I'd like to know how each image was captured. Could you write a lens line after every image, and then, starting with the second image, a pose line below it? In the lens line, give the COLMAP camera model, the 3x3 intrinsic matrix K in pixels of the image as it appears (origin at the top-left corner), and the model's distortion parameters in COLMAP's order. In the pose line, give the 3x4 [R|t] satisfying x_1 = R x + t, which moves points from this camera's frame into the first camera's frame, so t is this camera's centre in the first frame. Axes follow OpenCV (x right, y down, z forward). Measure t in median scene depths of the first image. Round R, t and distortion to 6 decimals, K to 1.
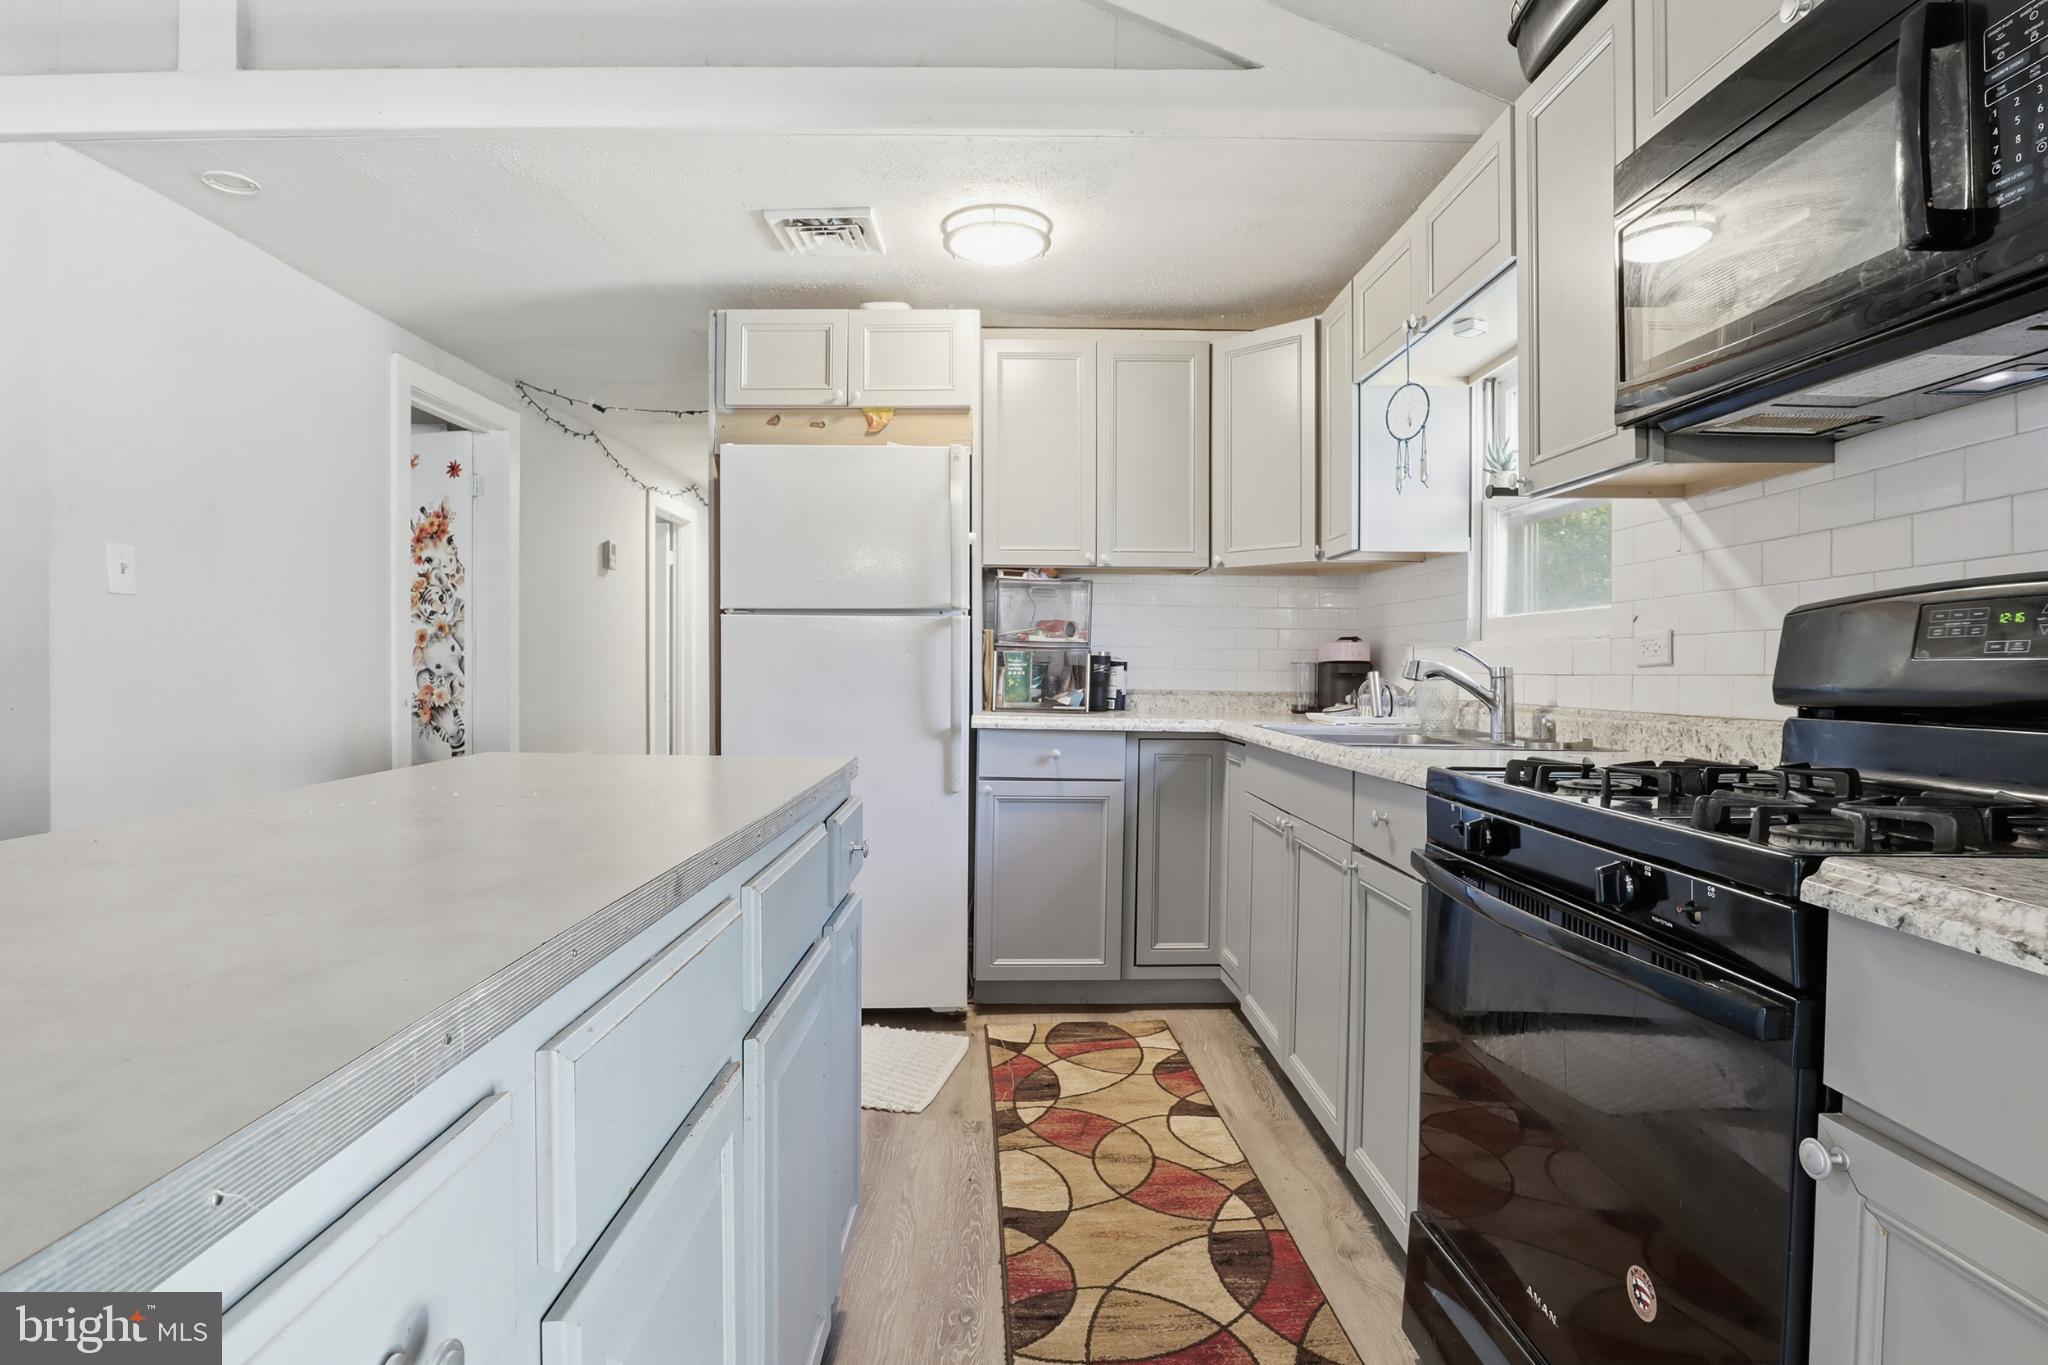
lens RADIAL K [[1056.3, 0, 1015.6], [0, 1056.3, 670.6], [0, 0, 1]] dist [-0.035997, 0.001969]
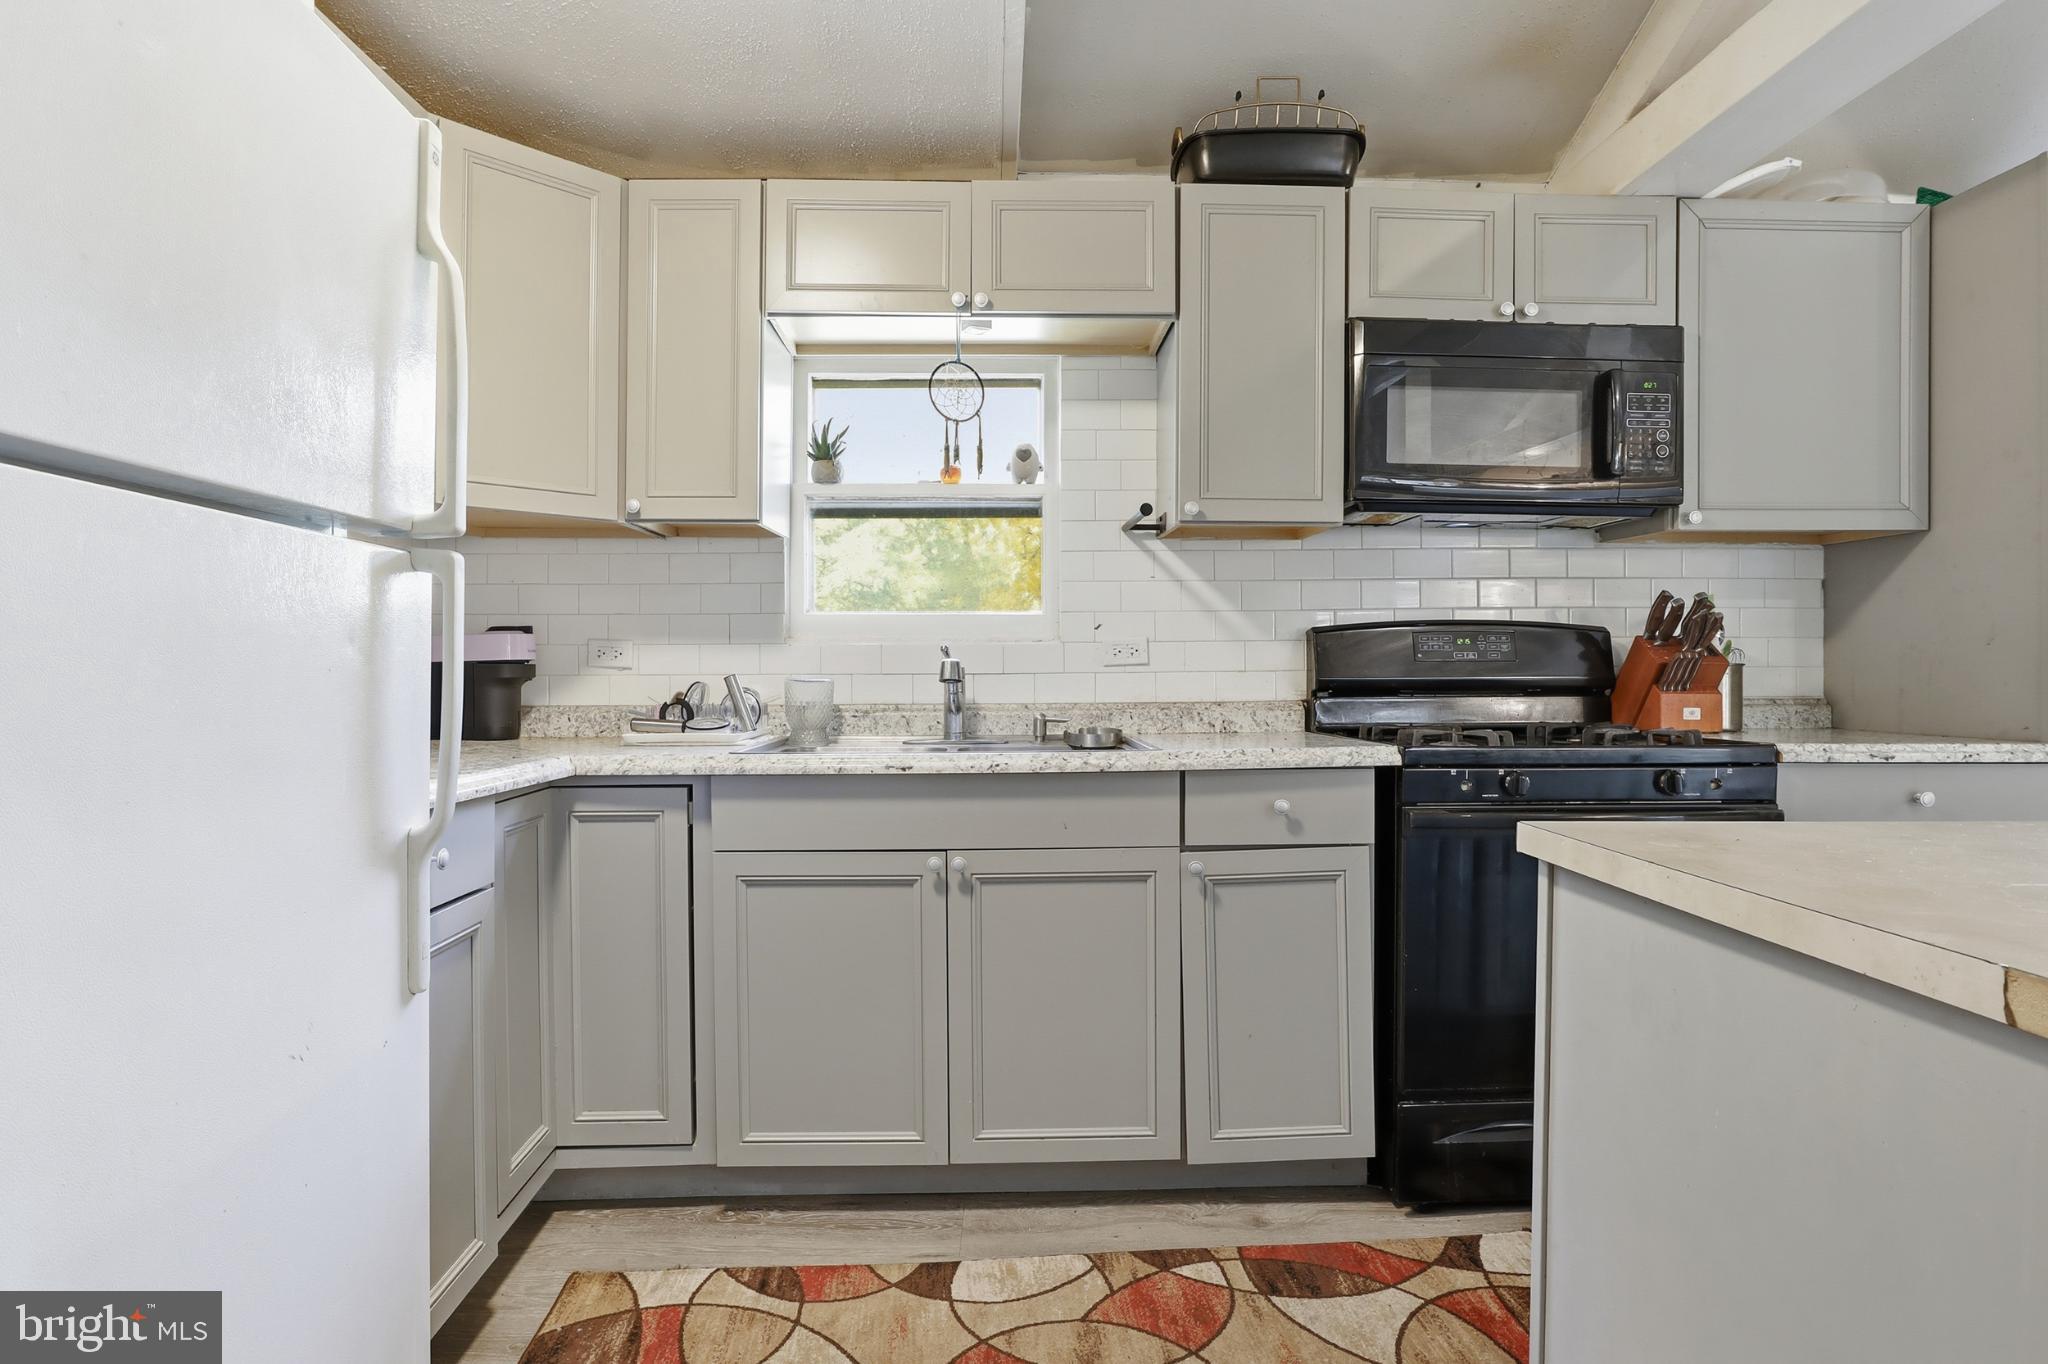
lens RADIAL K [[1042.1, 0, 1037.2], [0, 1042.1, 681.5], [0, 0, 1]] dist [-0.050534, 0.000313]
pose [[-0.019701, -0.021924, 0.999566, -0.398367], [0.006812, 0.999733, 0.022062, -0.008496], [-0.999783, 0.007244, -0.019546, 0.701539]]
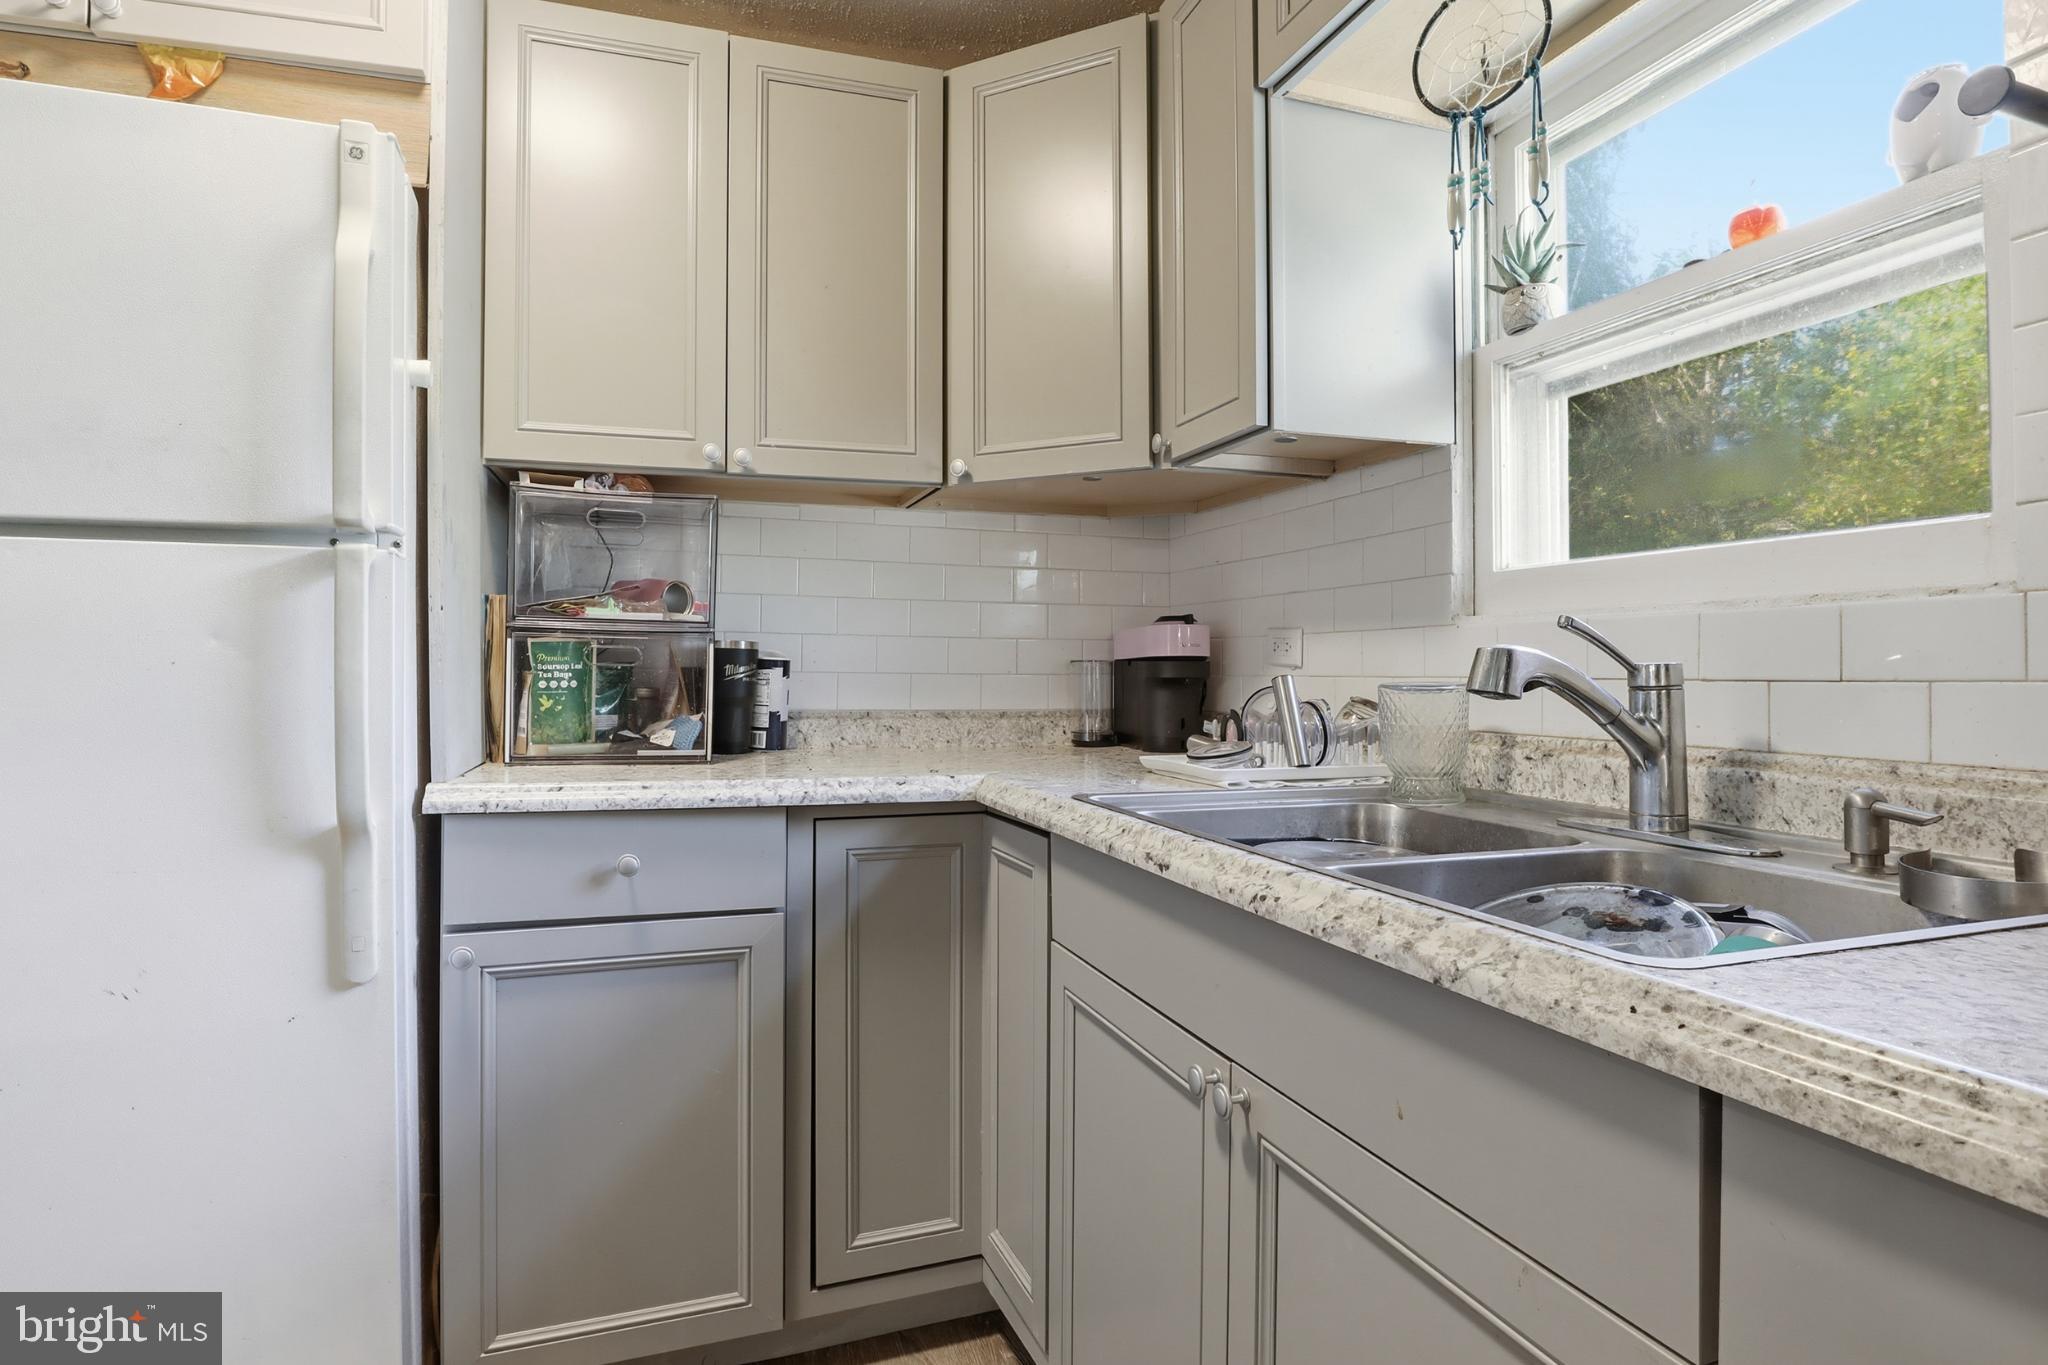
lens RADIAL K [[1056.3, 0, 1015.6], [0, 1056.3, 670.6], [0, 0, 1]] dist [-0.035997, 0.001969]
pose [[0.951254, -0.006678, 0.308336, 0.054625], [0.007325, 0.999973, -0.000941, -0.001833], [-0.308321, 0.003154, 0.951277, 0.498294]]
